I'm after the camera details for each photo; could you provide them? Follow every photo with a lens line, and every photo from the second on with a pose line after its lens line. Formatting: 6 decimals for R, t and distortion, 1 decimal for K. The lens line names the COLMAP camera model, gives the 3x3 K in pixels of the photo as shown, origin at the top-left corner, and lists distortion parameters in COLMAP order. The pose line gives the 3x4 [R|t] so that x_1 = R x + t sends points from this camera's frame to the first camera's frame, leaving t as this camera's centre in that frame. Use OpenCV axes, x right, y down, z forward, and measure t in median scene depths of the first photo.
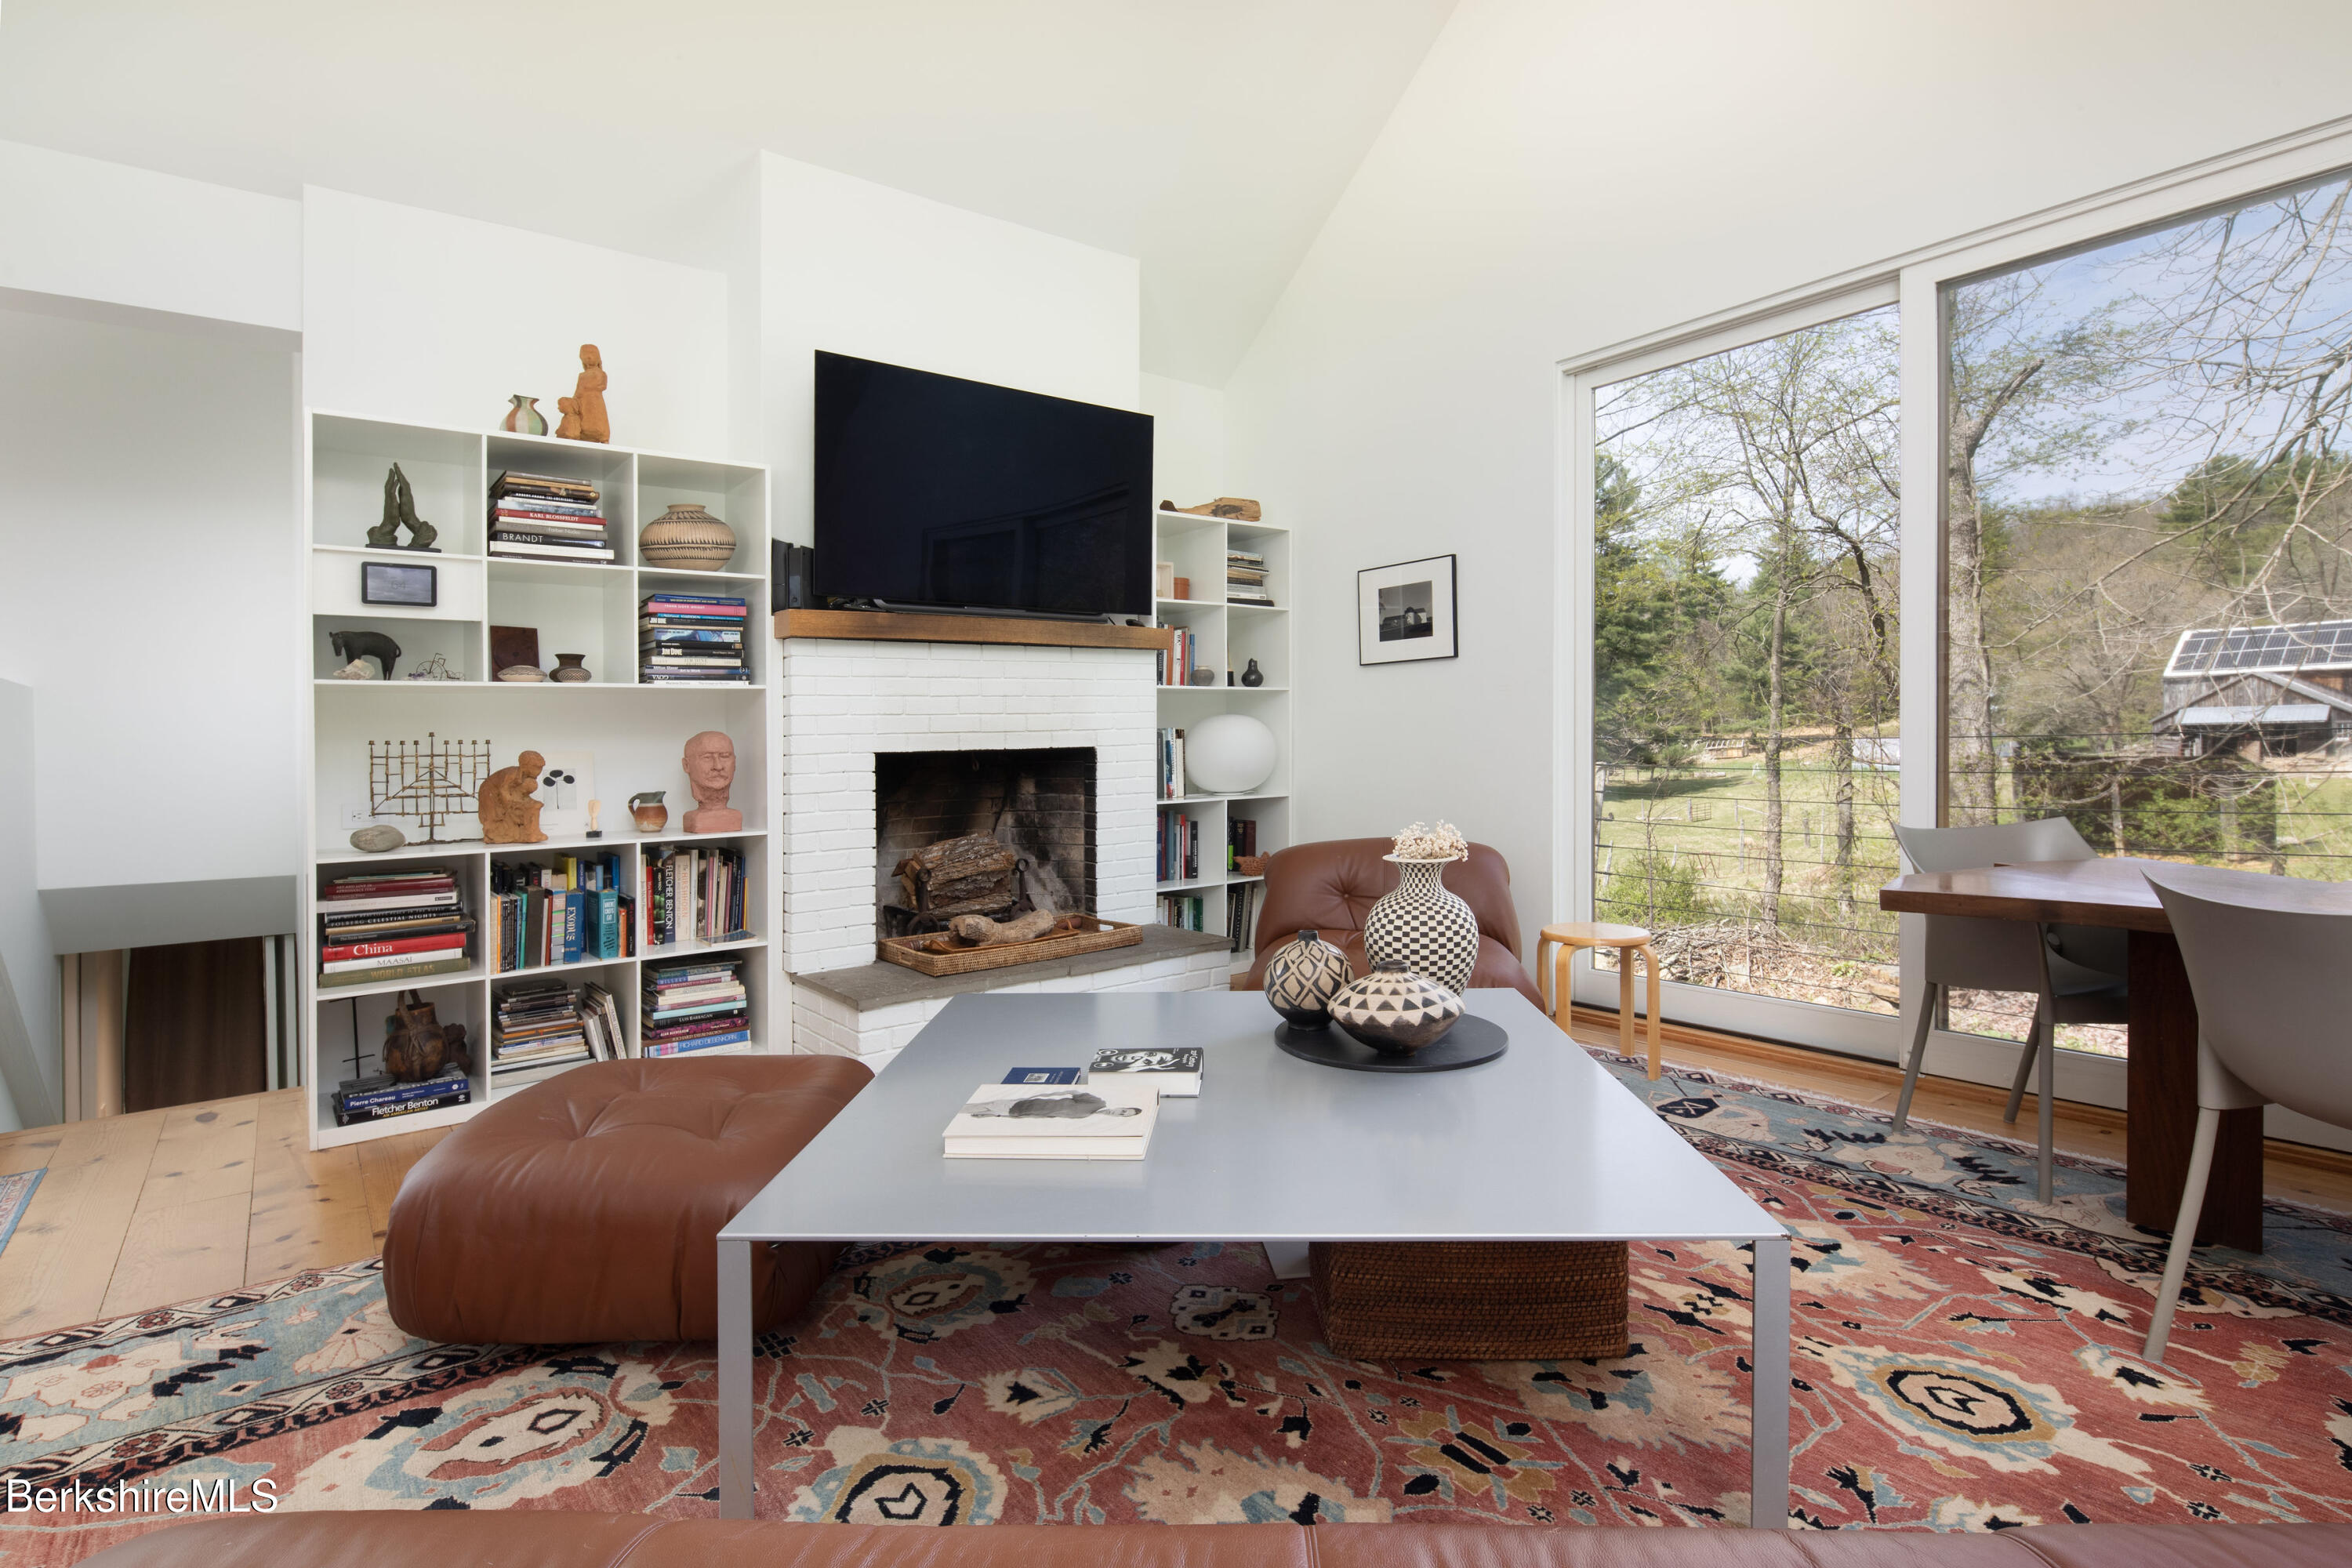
lens RADIAL K [[1145.3, 0, 1174.2], [0, 1145.3, 795.0], [0, 0, 1]] dist [0.000314, -0.001213]
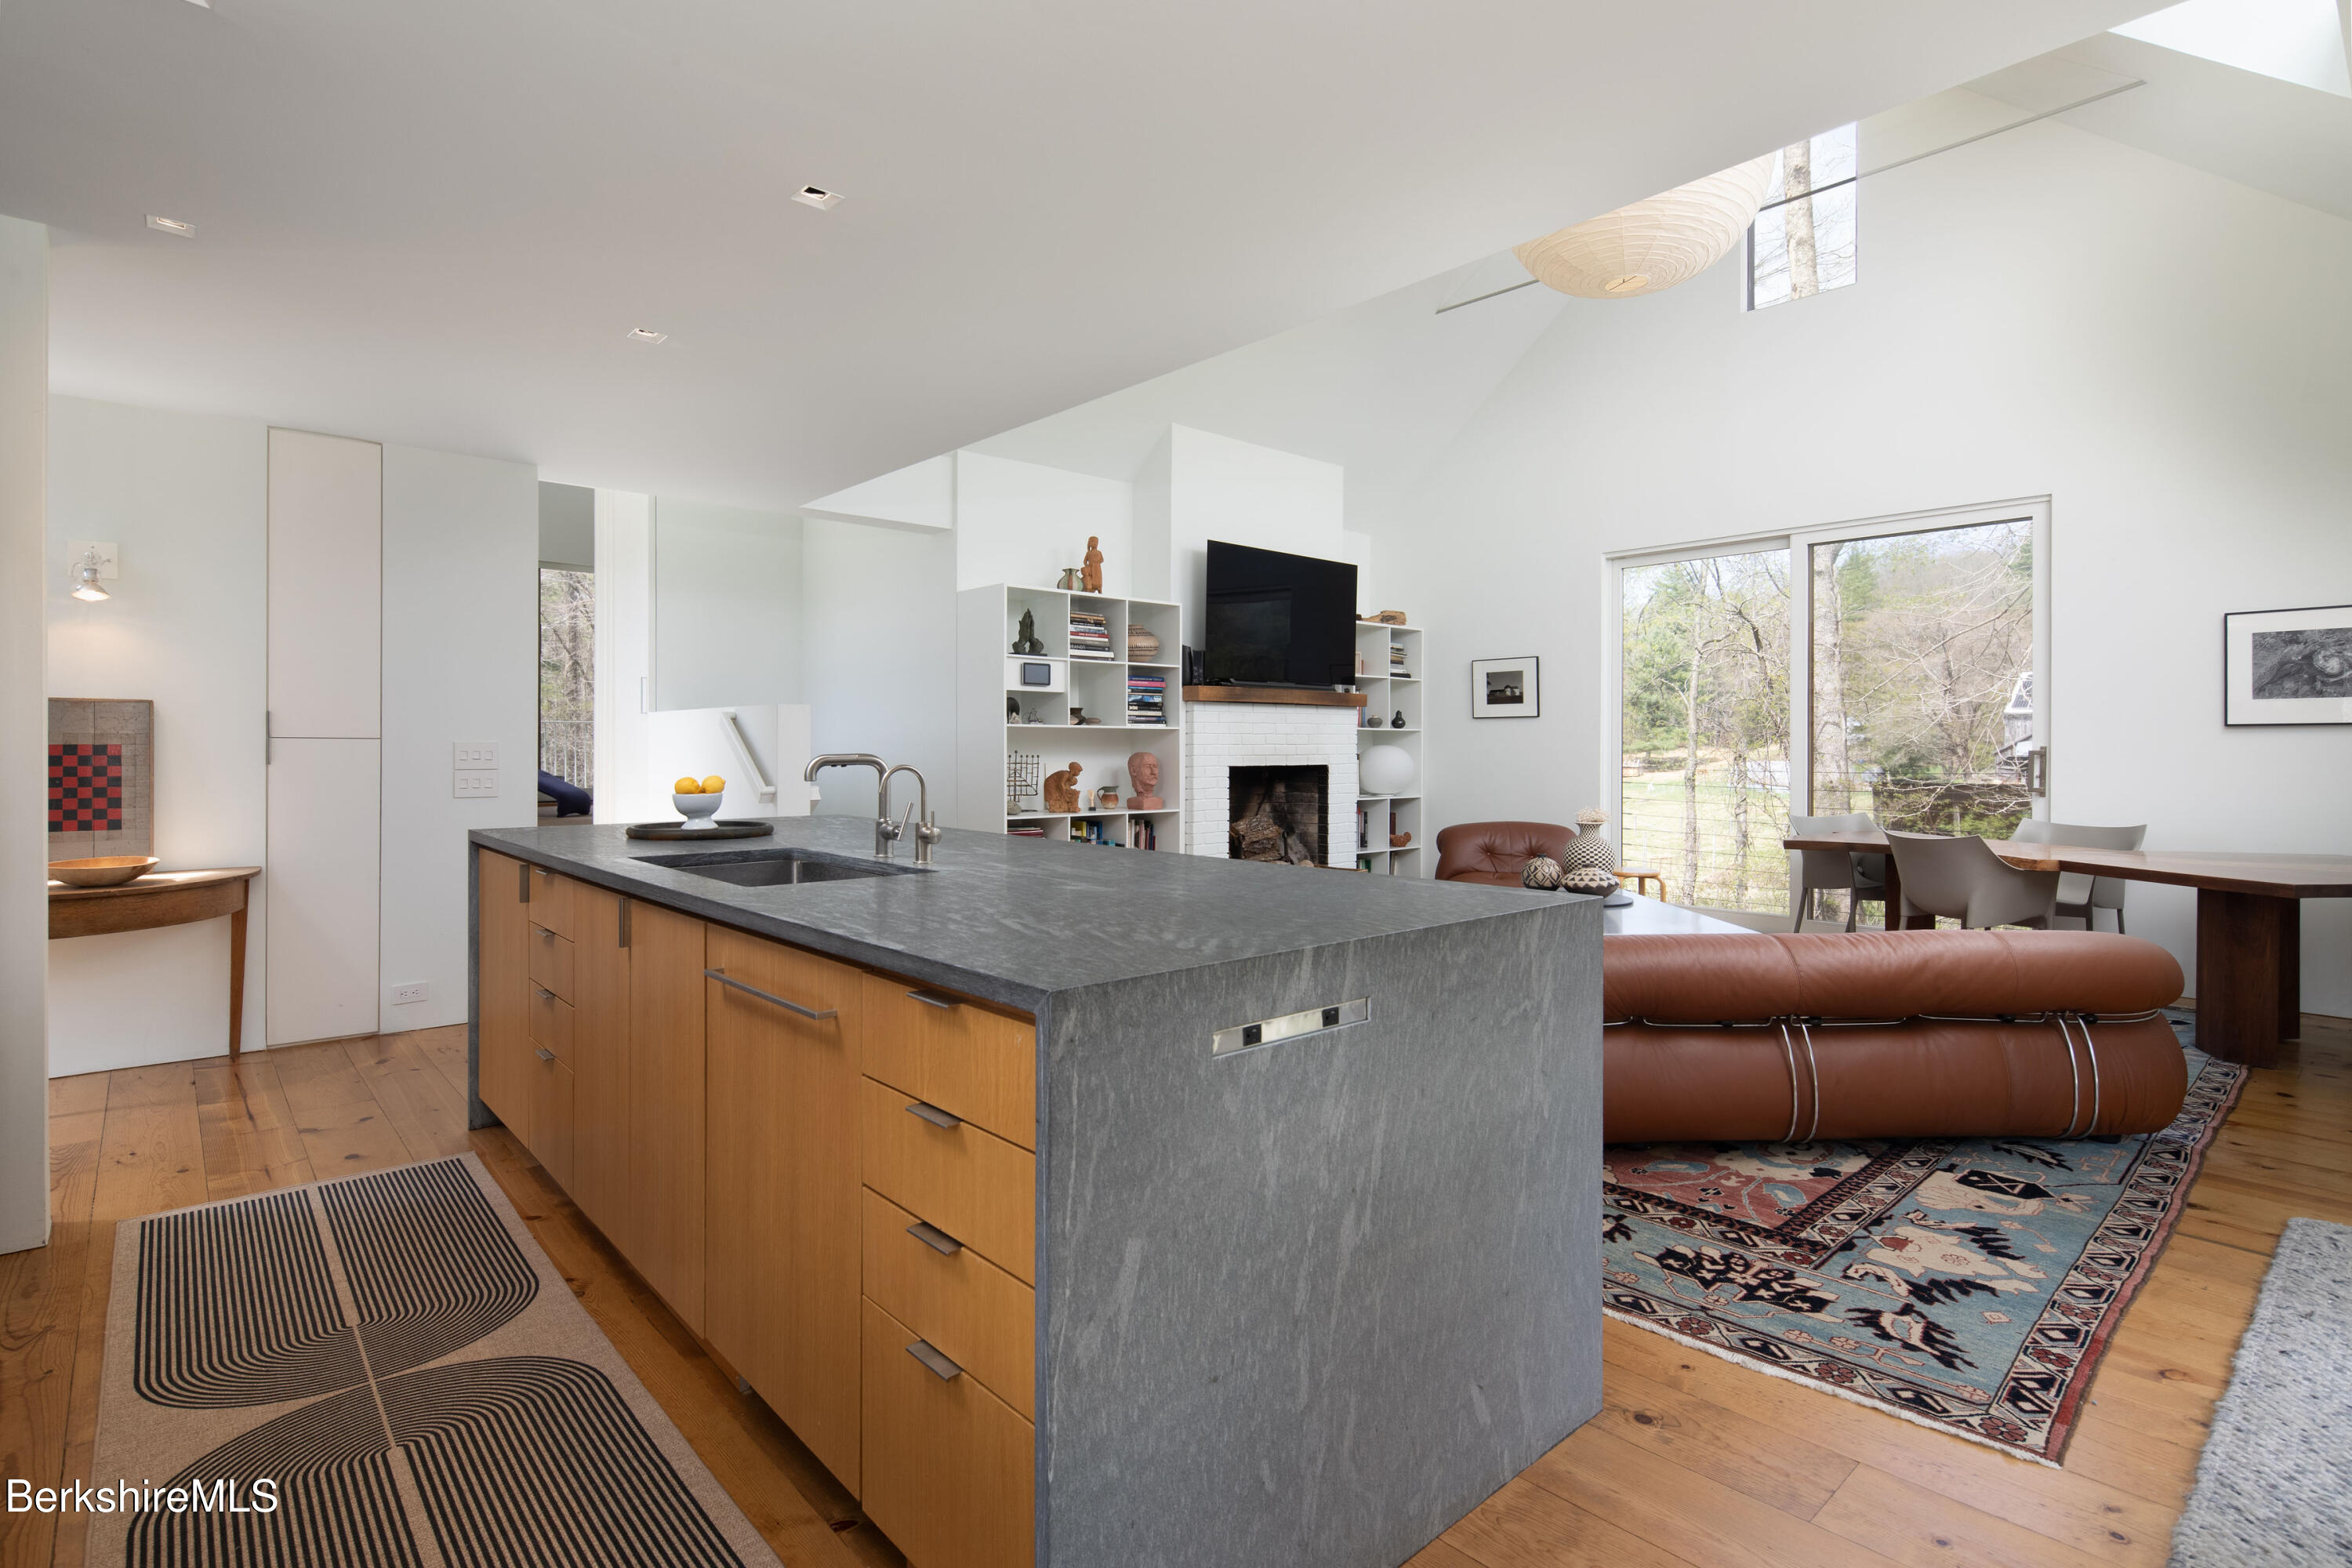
lens RADIAL K [[1145.3, 0, 1175.9], [0, 1145.3, 761.6], [0, 0, 1]] dist [0.000314, -0.001213]
pose [[0.996547, 0.023302, 0.079688, -0.422240], [-0.020472, 0.999137, -0.036147, 0.018313], [-0.080462, 0.034391, 0.996164, -0.643783]]
